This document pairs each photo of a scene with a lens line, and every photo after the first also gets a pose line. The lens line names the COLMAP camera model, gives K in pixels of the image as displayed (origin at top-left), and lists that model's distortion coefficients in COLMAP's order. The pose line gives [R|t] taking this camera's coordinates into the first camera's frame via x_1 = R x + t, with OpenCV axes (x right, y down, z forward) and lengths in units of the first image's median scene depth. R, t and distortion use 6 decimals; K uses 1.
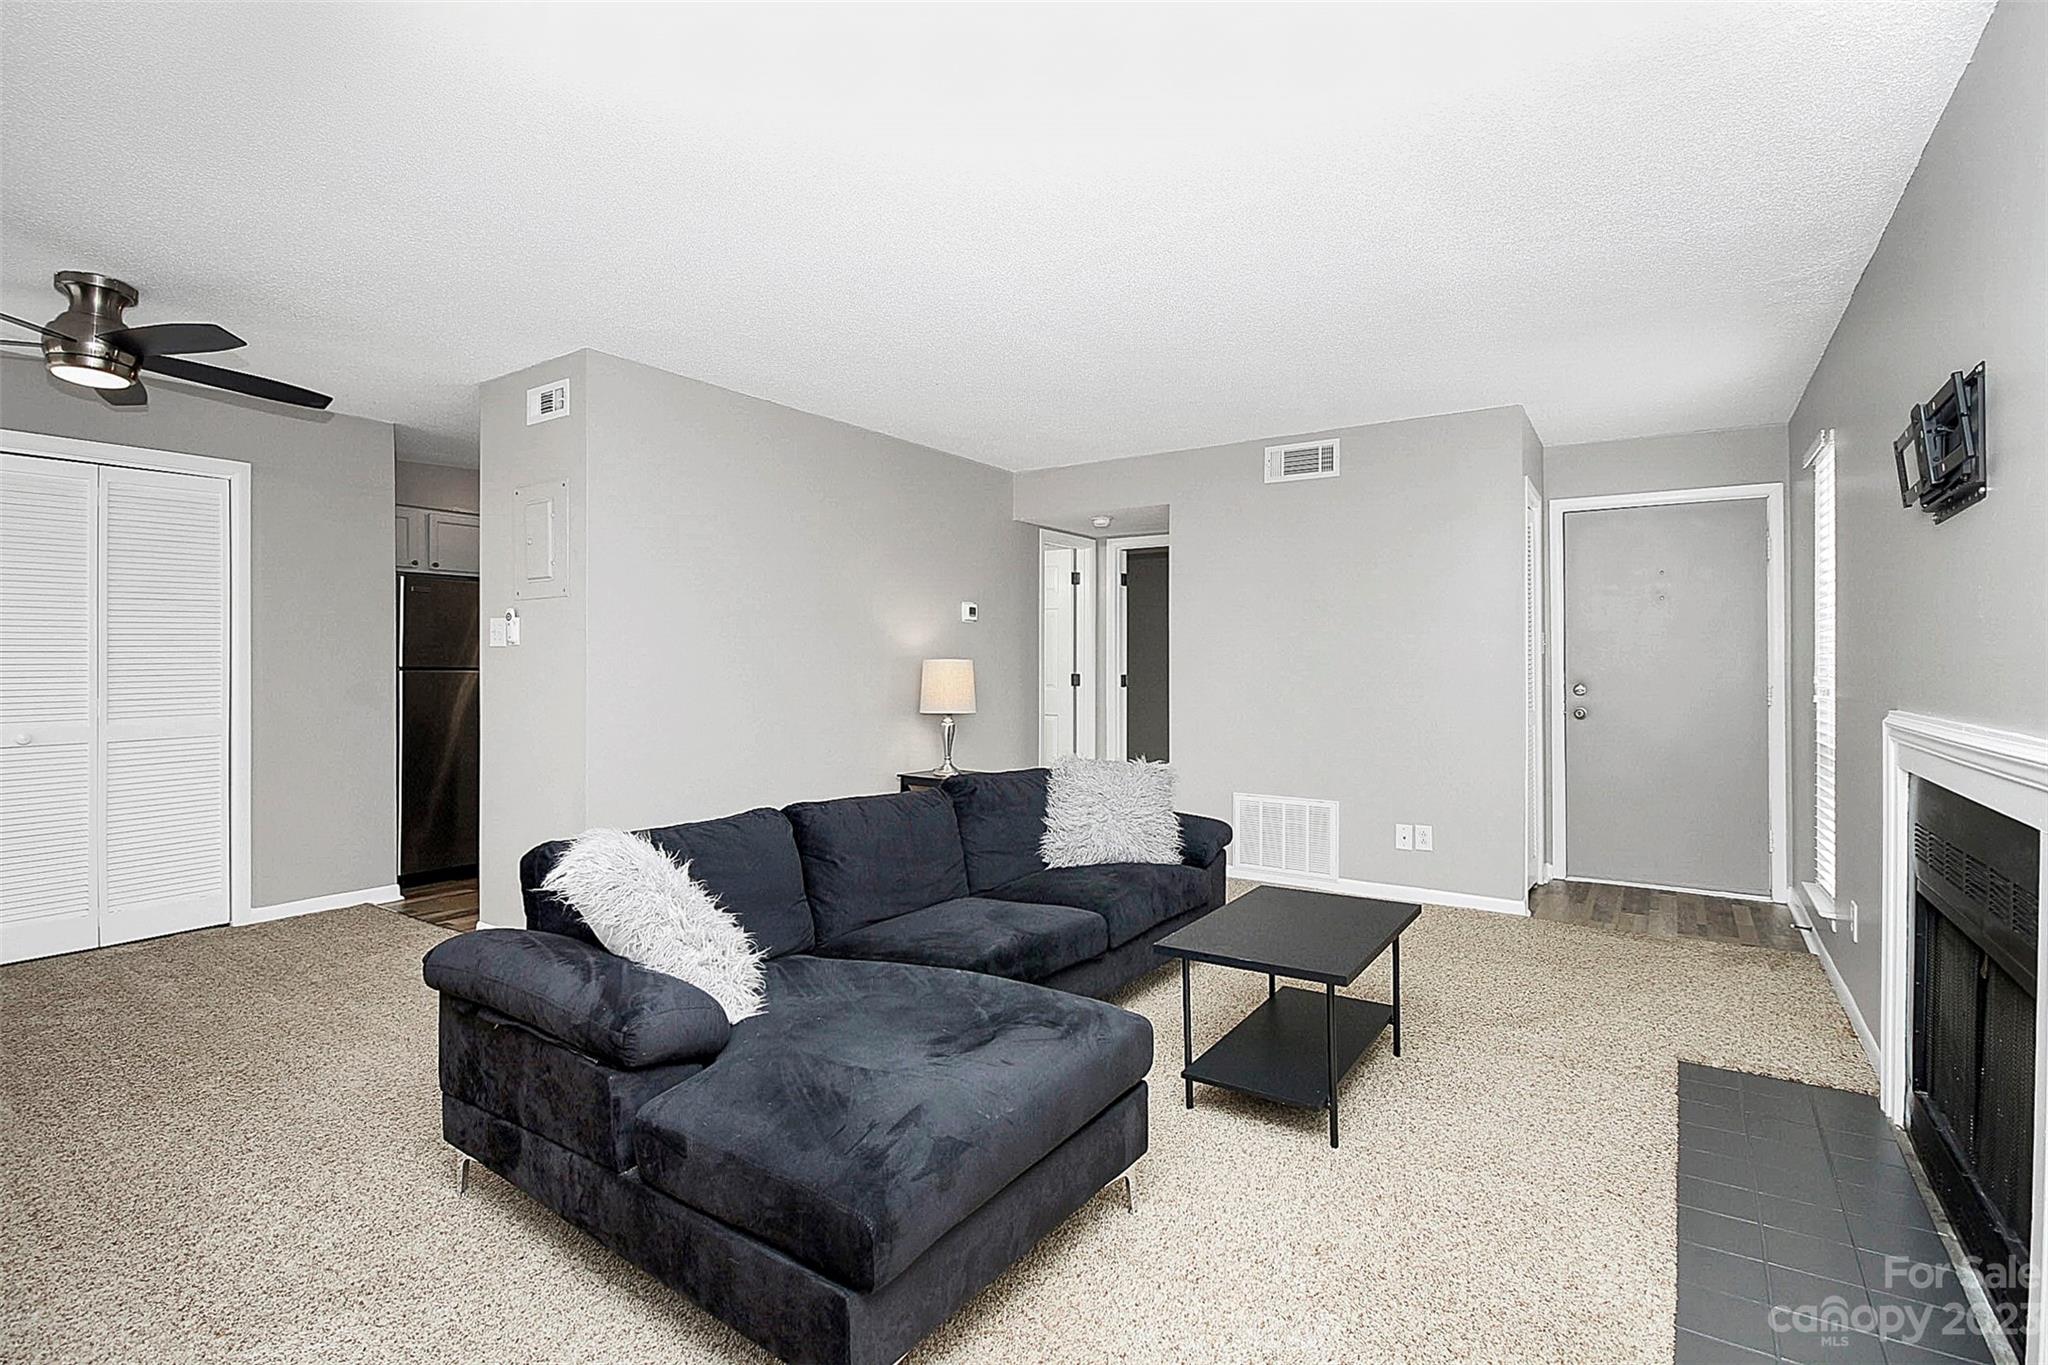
lens RADIAL K [[967.4, 0, 1013.8], [0, 967.4, 665.6], [0, 0, 1]] dist [0.001289, -0.013319]
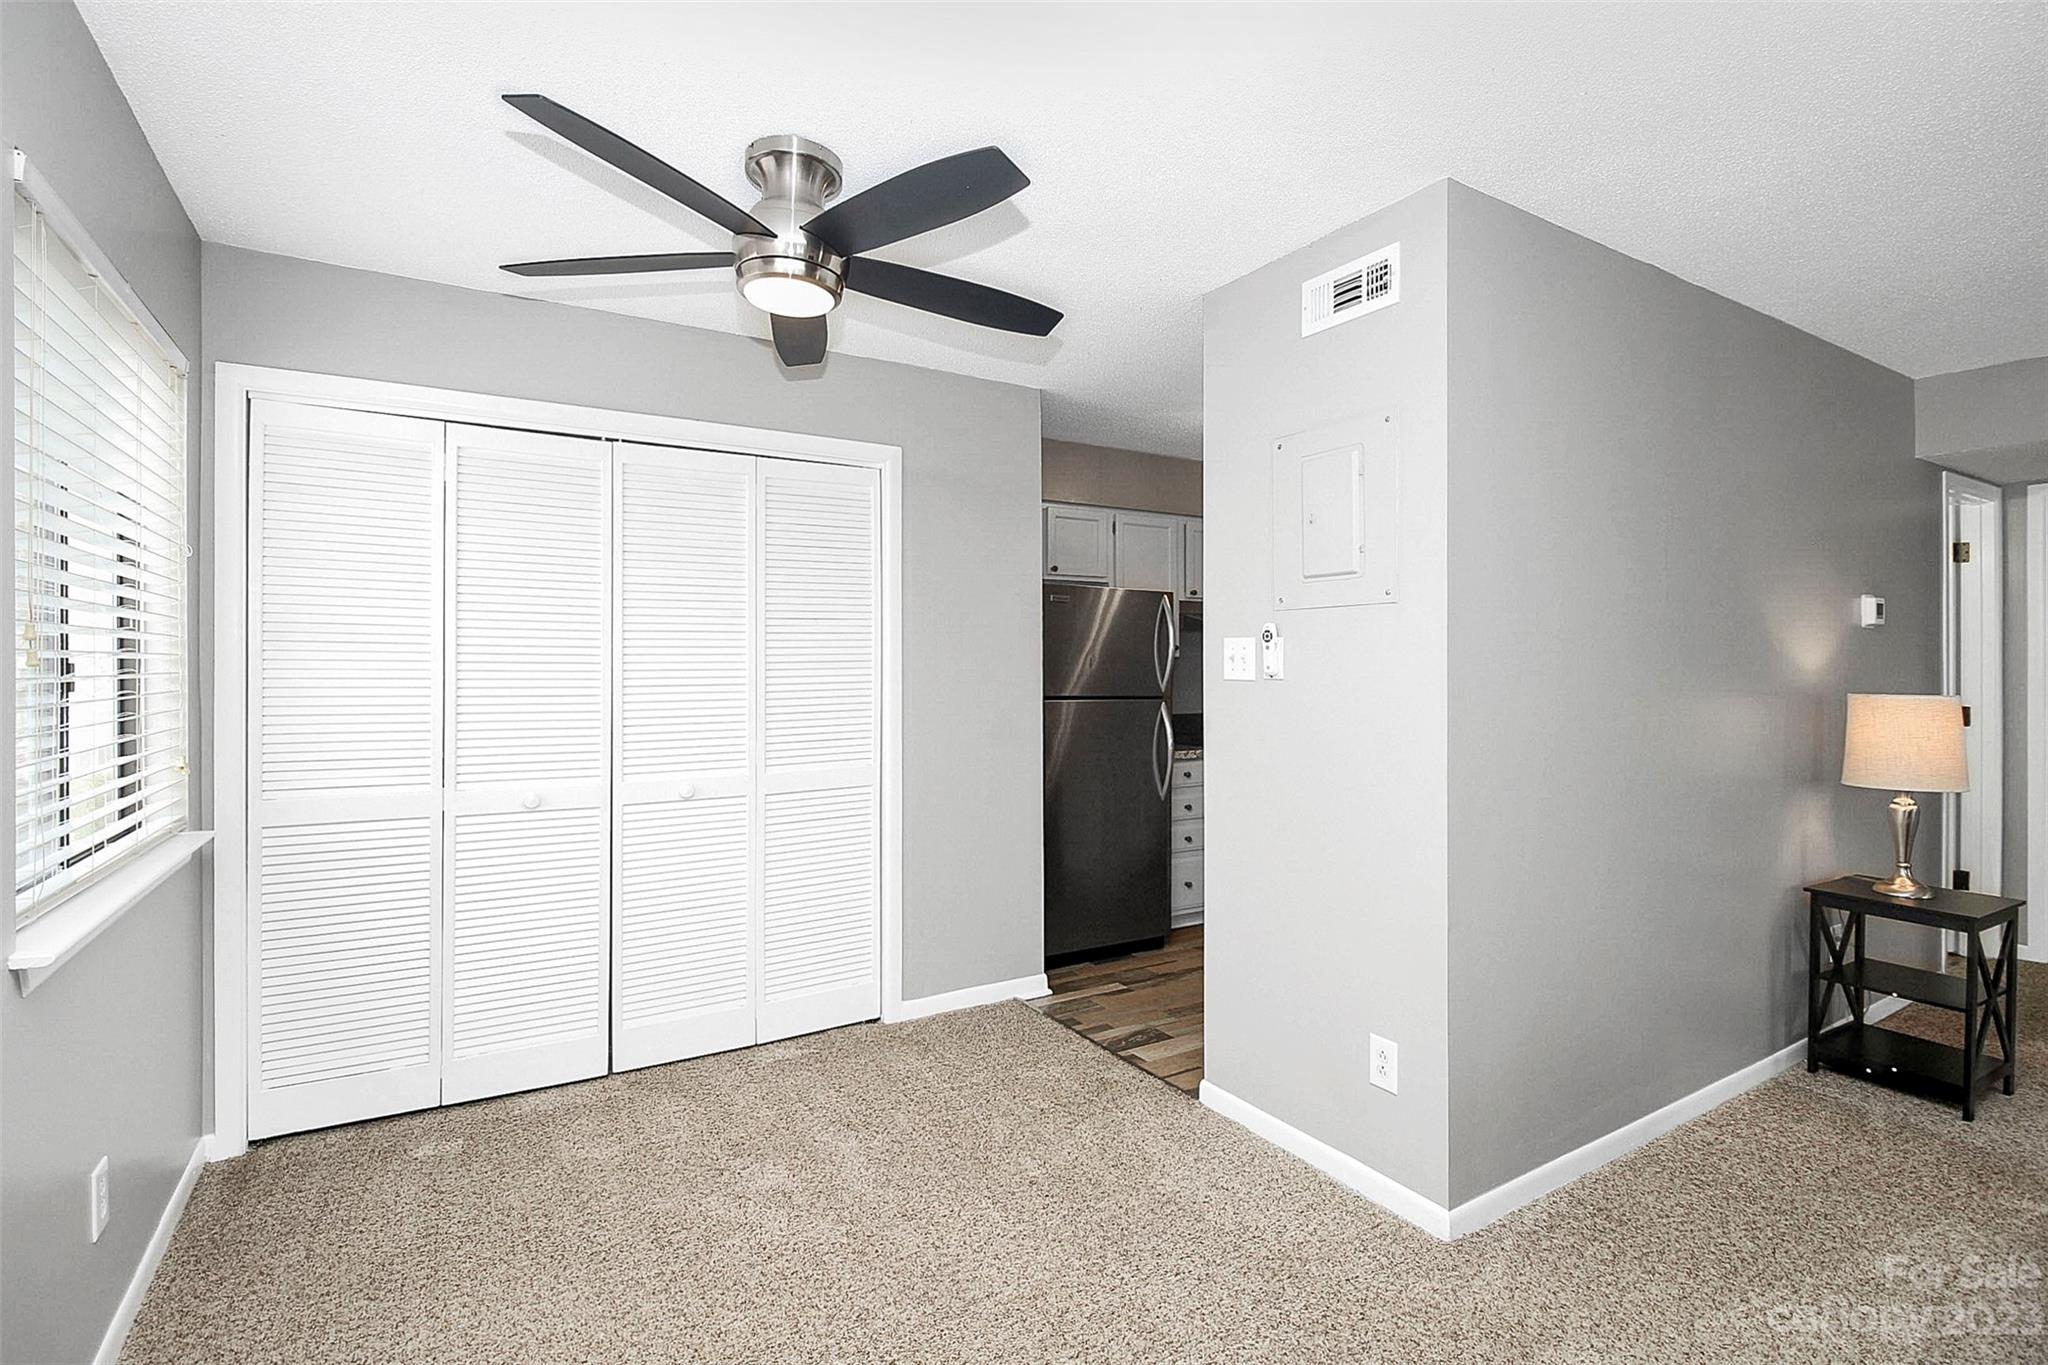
lens RADIAL K [[961.1, 0, 1019.1], [0, 961.1, 665.1], [0, 0, 1]] dist [0.000545, -0.013977]
pose [[0.909126, 0.002446, -0.416513, -0.419539], [-0.001753, 0.999996, 0.002046, -0.033368], [0.416517, -0.001130, 0.909127, 0.353862]]
